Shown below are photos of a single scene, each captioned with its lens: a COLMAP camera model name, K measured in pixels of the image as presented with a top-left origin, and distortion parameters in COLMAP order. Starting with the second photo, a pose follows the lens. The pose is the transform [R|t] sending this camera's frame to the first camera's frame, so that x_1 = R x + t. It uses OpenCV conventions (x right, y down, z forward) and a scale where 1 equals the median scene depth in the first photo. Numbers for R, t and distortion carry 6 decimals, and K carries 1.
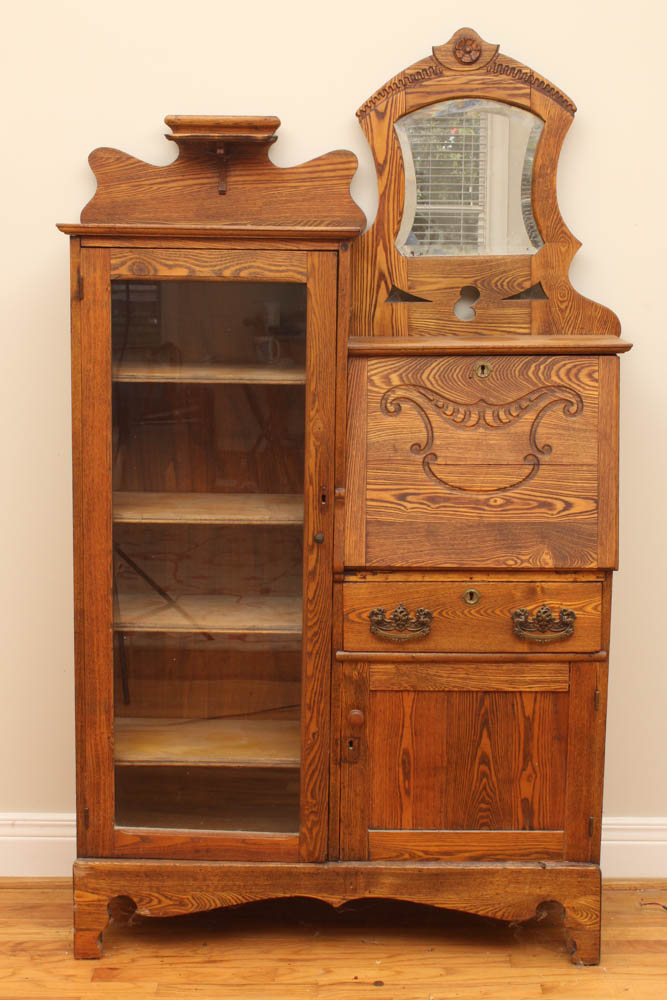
lens RADIAL K [[1732.9, 0, 347.5], [0, 1732.9, 461.6], [0, 0, 1]] dist [-0.010115, 0.000000]
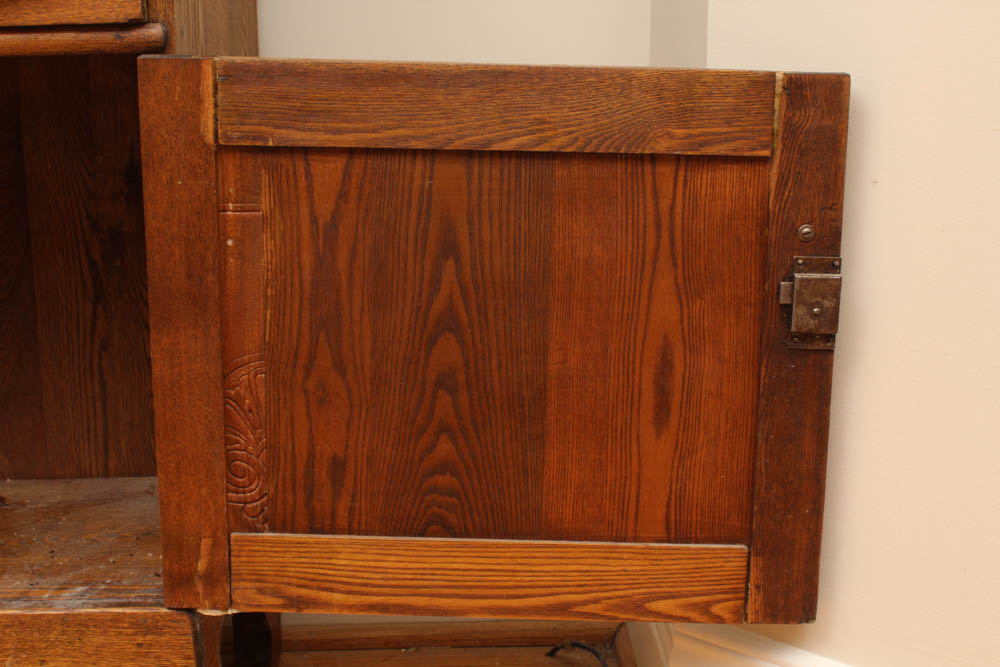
lens RADIAL K [[1453.5, 0, 487.1], [0, 1453.5, 360.2], [0, 0, 1]] dist [-0.008159, 0.000000]
pose [[0.999608, -0.022276, 0.016960, 0.206955], [0.021199, 0.997899, 0.061224, 0.160130], [-0.018288, -0.060840, 0.997980, 0.675067]]
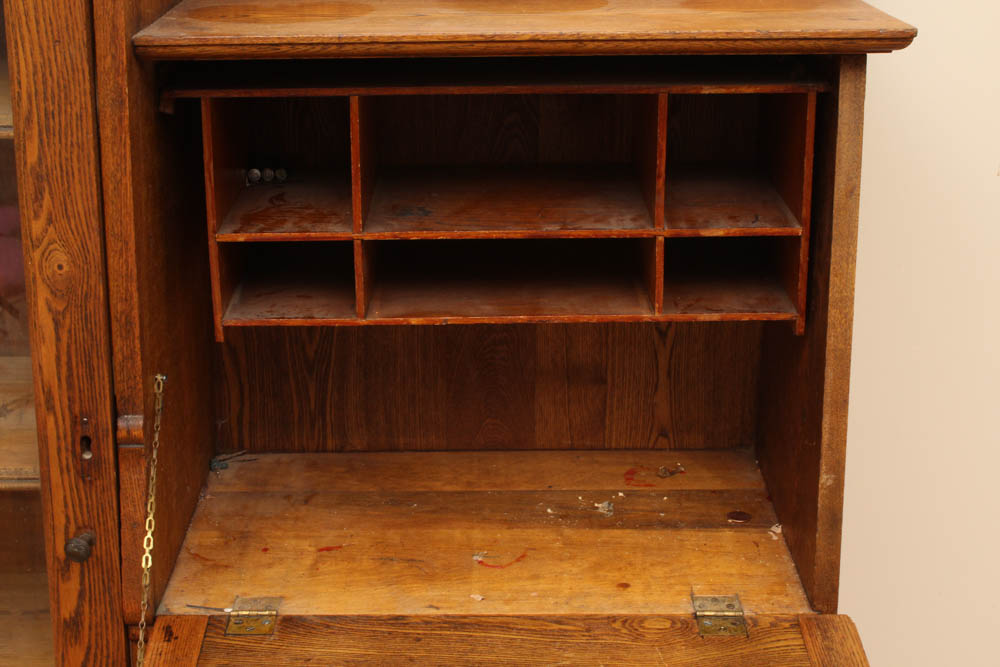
lens RADIAL K [[1639.7, 0, 489.2], [0, 1639.7, 341.0], [0, 0, 1]] dist [0.015295, 0.000000]
pose [[0.999695, -0.007901, 0.023383, 0.064158], [0.003625, 0.984106, 0.177543, -0.062700], [-0.024415, -0.177404, 0.983835, 0.628229]]
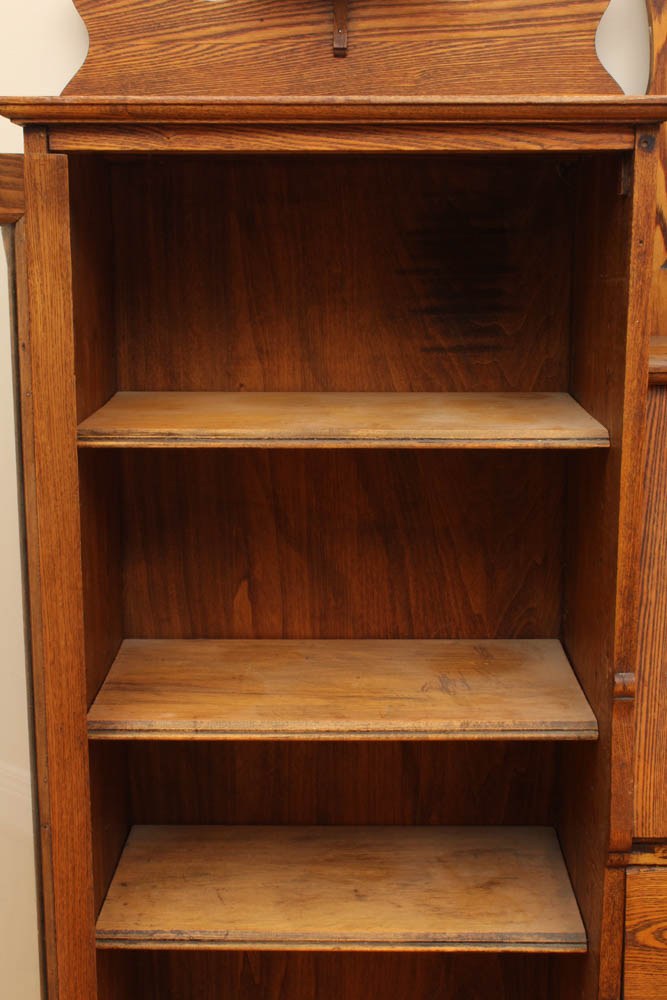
lens RADIAL K [[1453.5, 0, 327.2], [0, 1453.5, 476.0], [0, 0, 1]] dist [-0.008159, 0.000000]
pose [[0.999896, -0.013989, -0.003368, -0.079123], [0.014127, 0.998883, 0.045080, -0.054316], [0.002734, -0.045123, 0.998978, 0.597405]]
